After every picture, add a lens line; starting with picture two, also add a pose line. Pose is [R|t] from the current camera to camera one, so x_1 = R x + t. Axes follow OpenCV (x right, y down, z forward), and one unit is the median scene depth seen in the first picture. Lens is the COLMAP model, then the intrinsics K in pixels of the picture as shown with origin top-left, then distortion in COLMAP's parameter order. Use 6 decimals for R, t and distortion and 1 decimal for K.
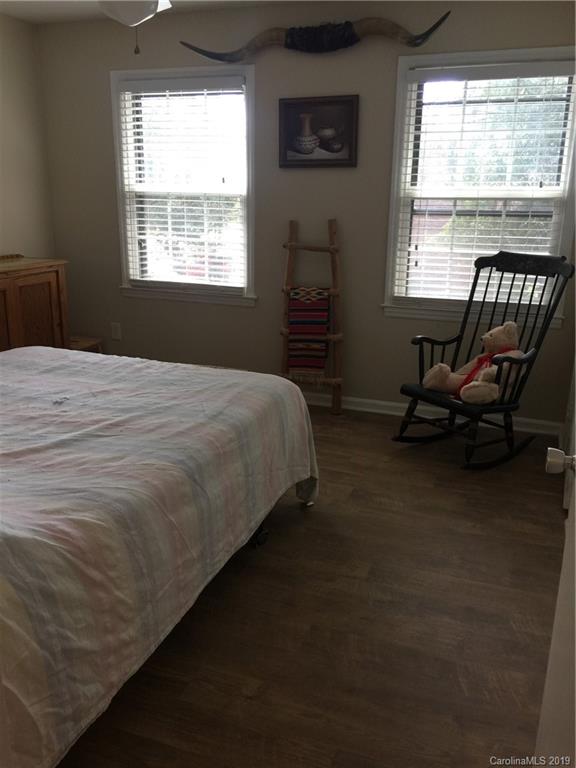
lens RADIAL K [[657.0, 0, 287.2], [0, 657.0, 378.0], [0, 0, 1]] dist [0.087273, -0.105629]
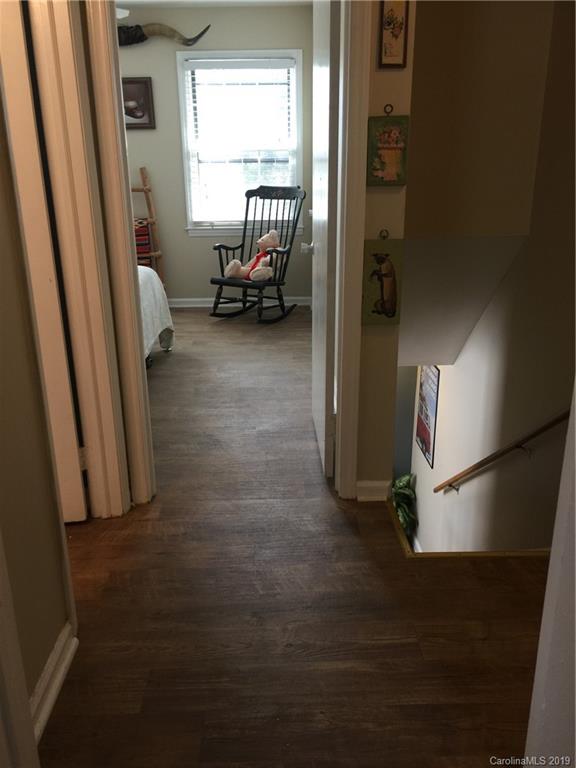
lens RADIAL K [[657.0, 0, 287.2], [0, 657.0, 378.0], [0, 0, 1]] dist [0.087273, -0.105629]
pose [[0.930721, -0.140493, 0.337668, -0.200861], [0.123460, 0.989769, 0.071515, 0.148743], [-0.344261, -0.024872, 0.938545, -0.467550]]
